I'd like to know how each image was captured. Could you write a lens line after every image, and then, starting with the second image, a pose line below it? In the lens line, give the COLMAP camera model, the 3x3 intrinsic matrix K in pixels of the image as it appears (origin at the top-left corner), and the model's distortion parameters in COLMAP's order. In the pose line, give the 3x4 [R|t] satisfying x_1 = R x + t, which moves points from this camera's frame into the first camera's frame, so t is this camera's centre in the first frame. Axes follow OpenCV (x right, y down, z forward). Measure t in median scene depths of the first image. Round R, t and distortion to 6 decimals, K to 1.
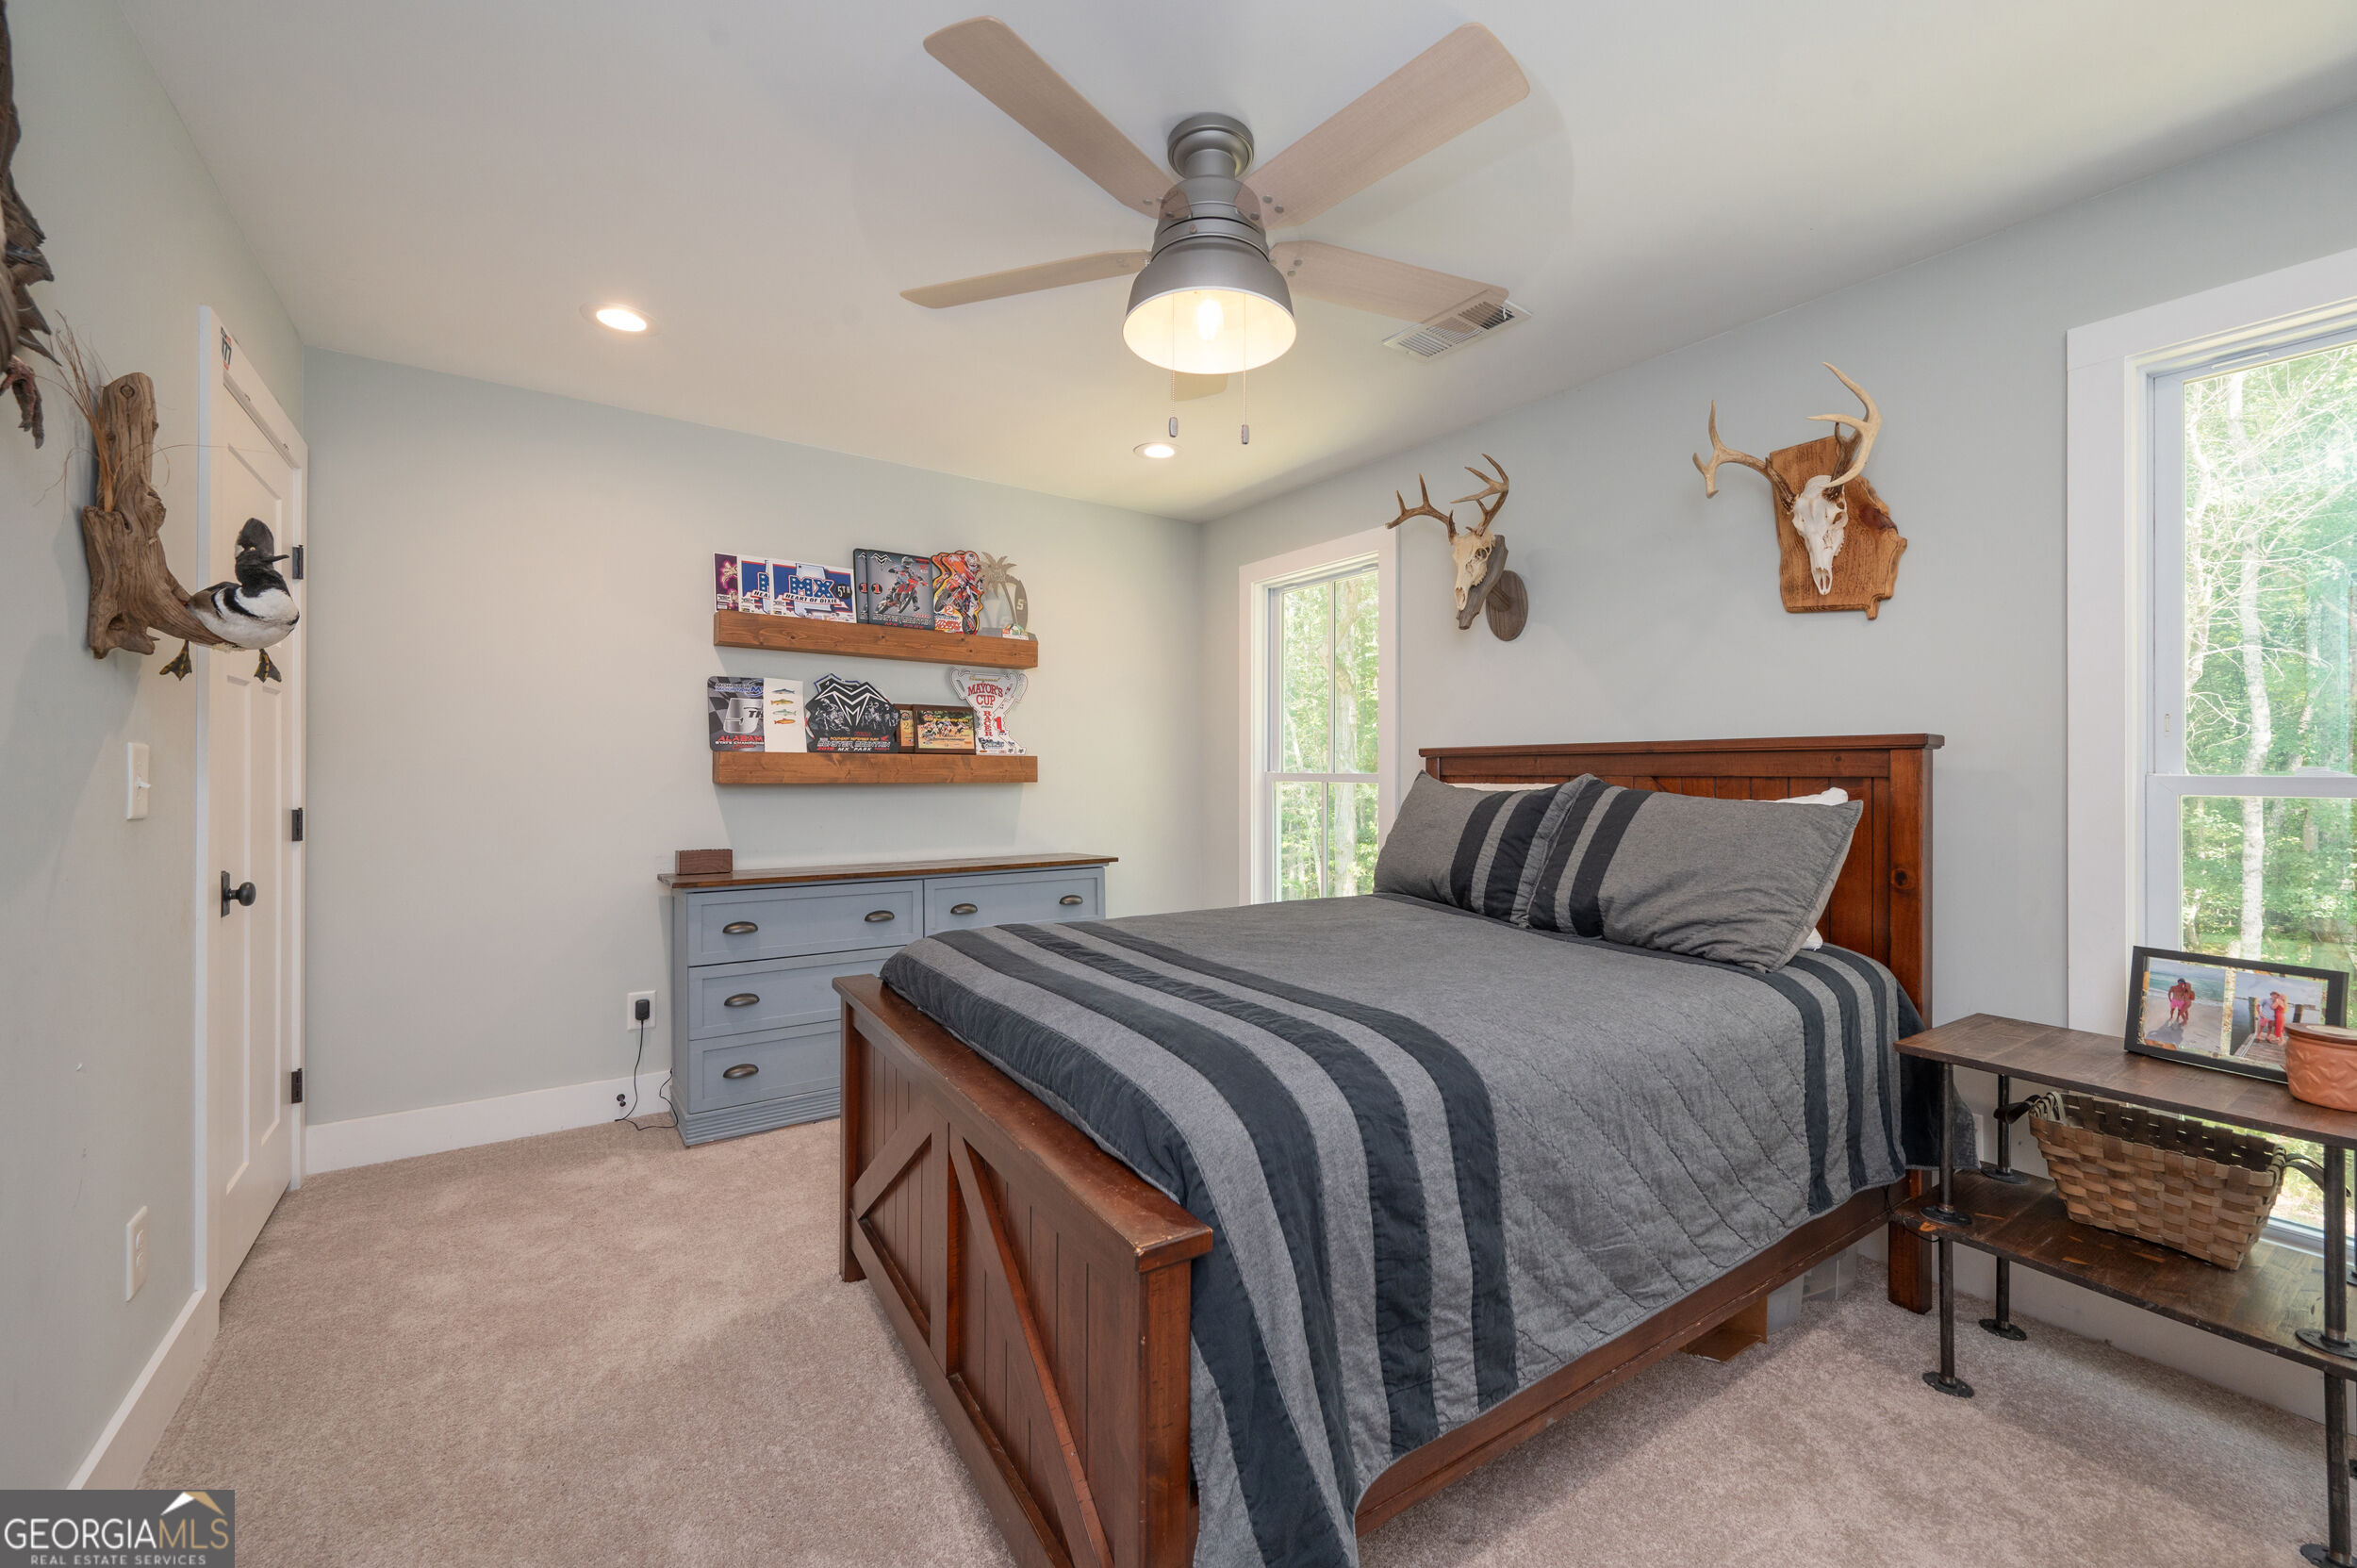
lens RADIAL K [[955.0, 0, 1173.1], [0, 955.0, 768.1], [0, 0, 1]] dist [-0.000337, -0.000132]
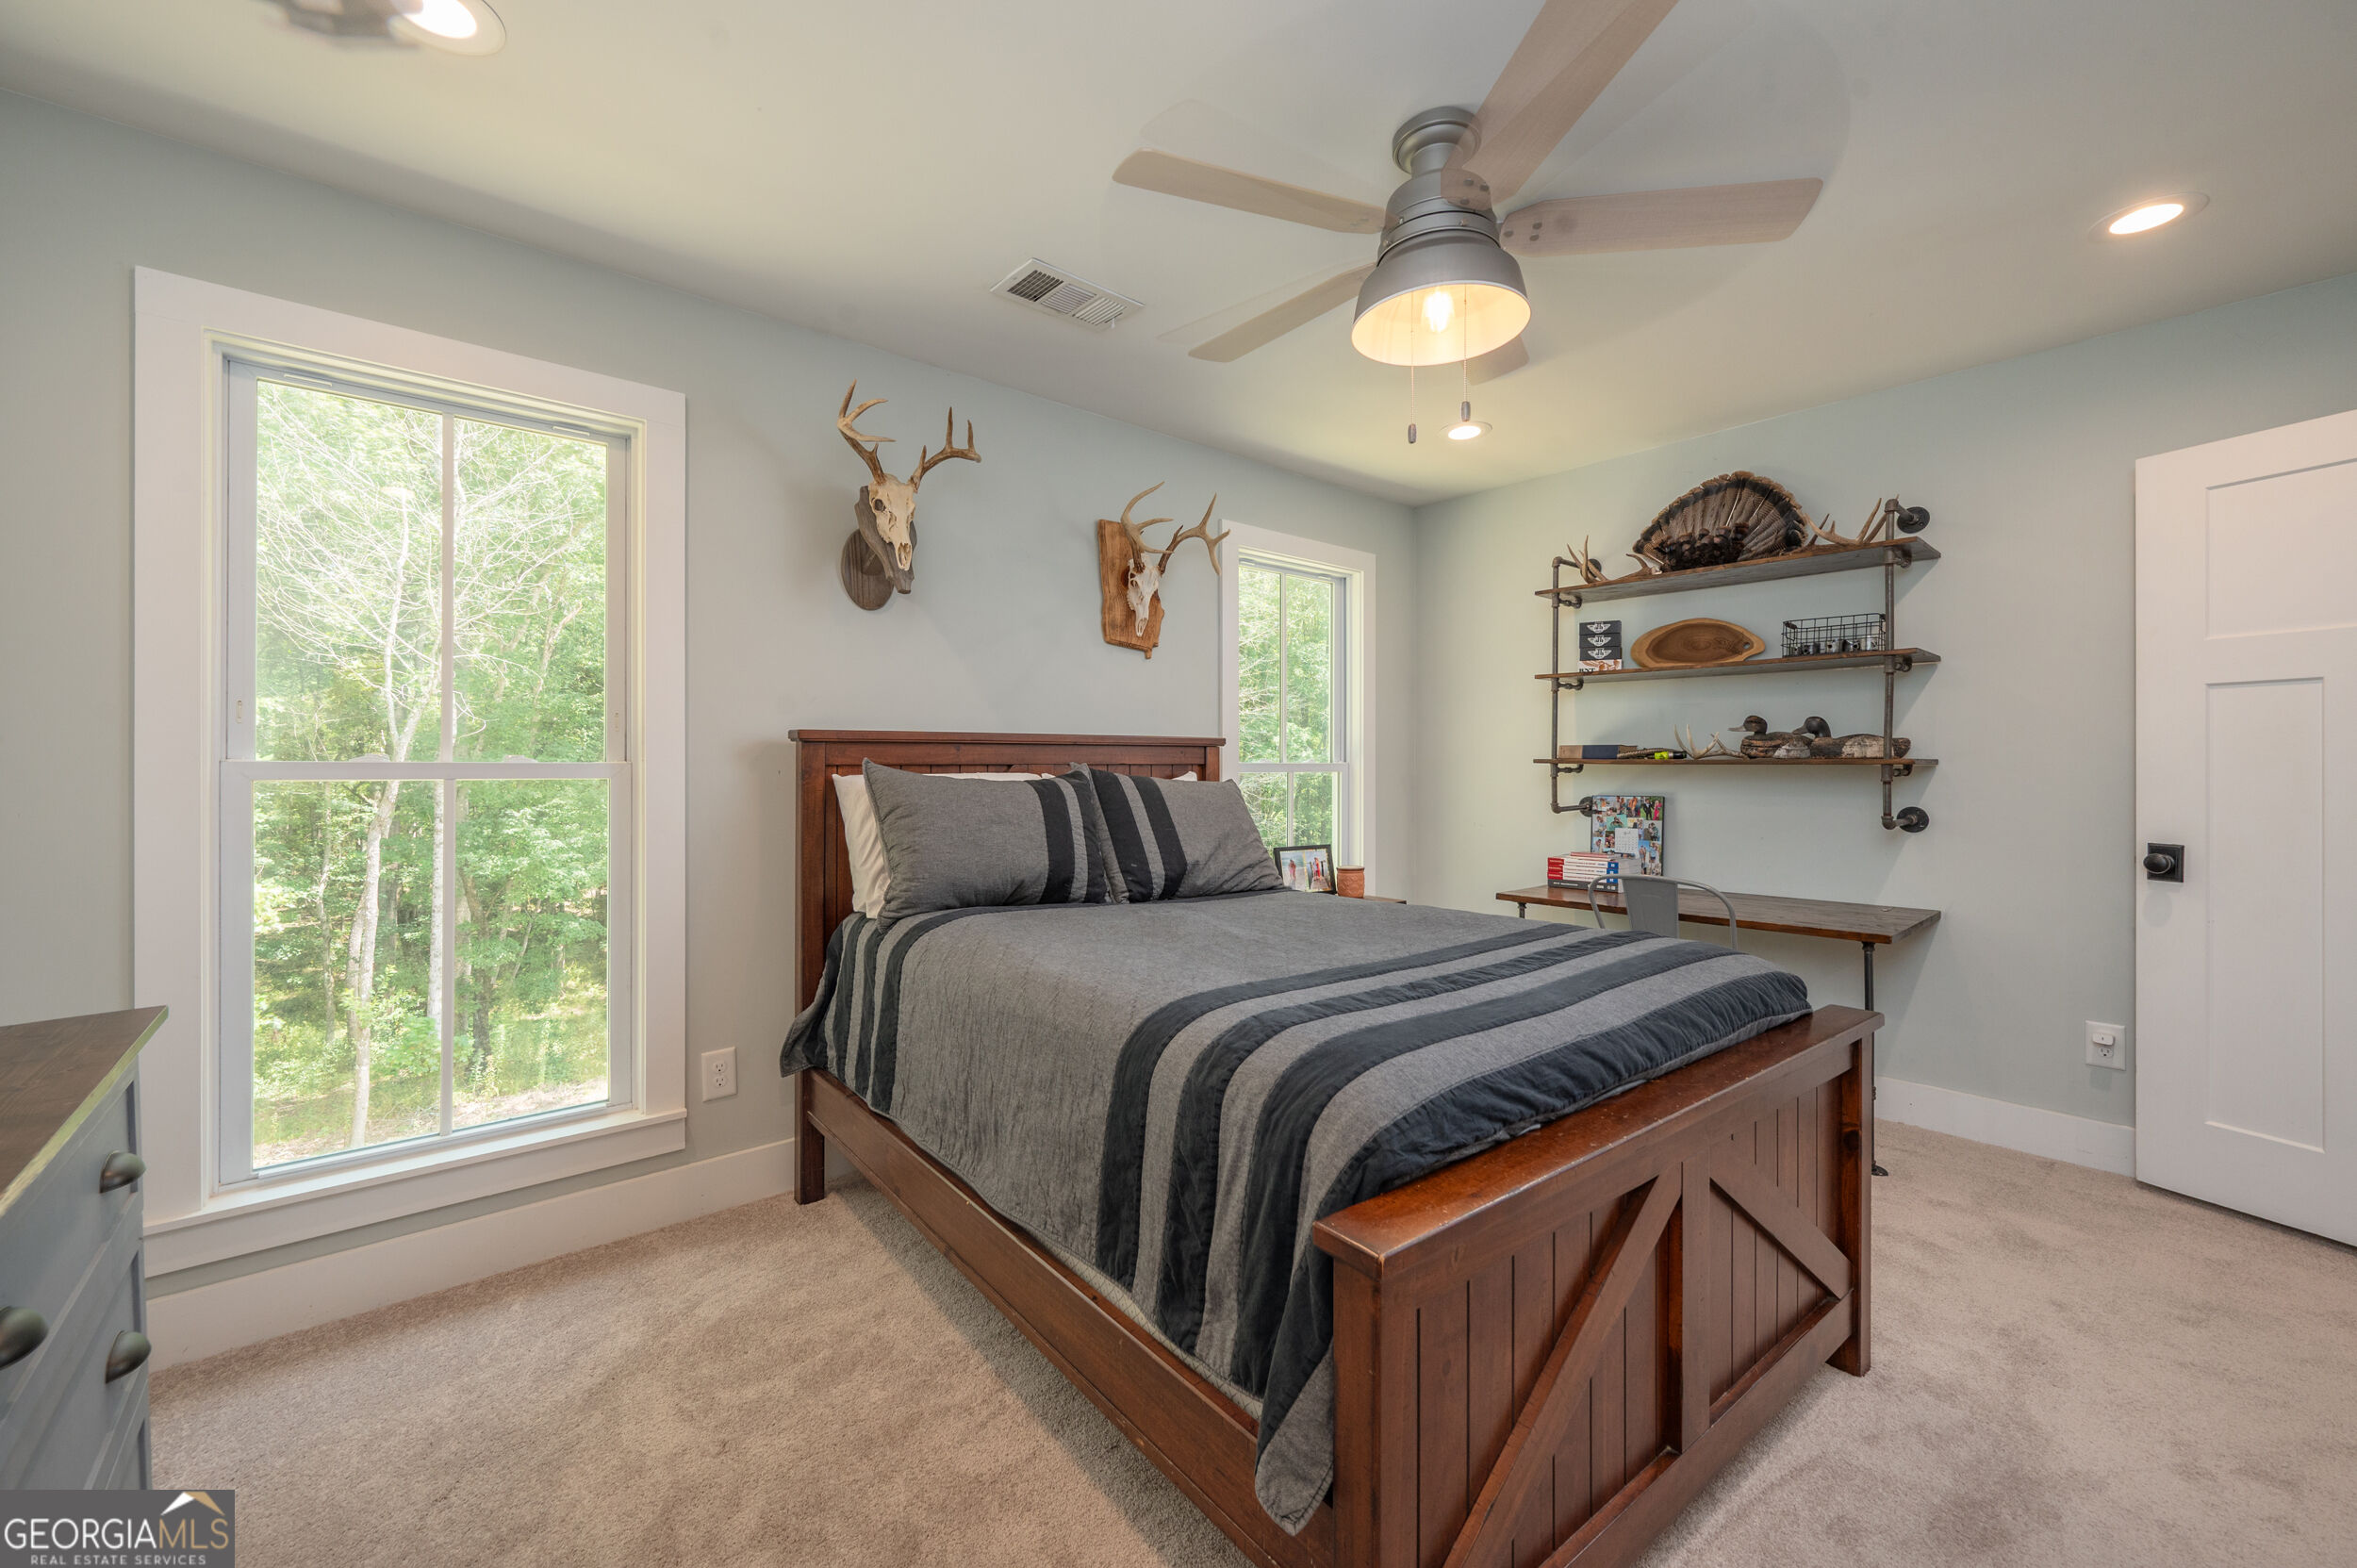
lens RADIAL K [[955.0, 0, 1173.1], [0, 955.0, 768.1], [0, 0, 1]] dist [-0.000337, -0.000132]
pose [[-0.077953, -0.016363, 0.996823, -0.772719], [-0.004913, 0.999859, 0.016029, -0.007990], [-0.996945, -0.003648, -0.078023, 1.096674]]
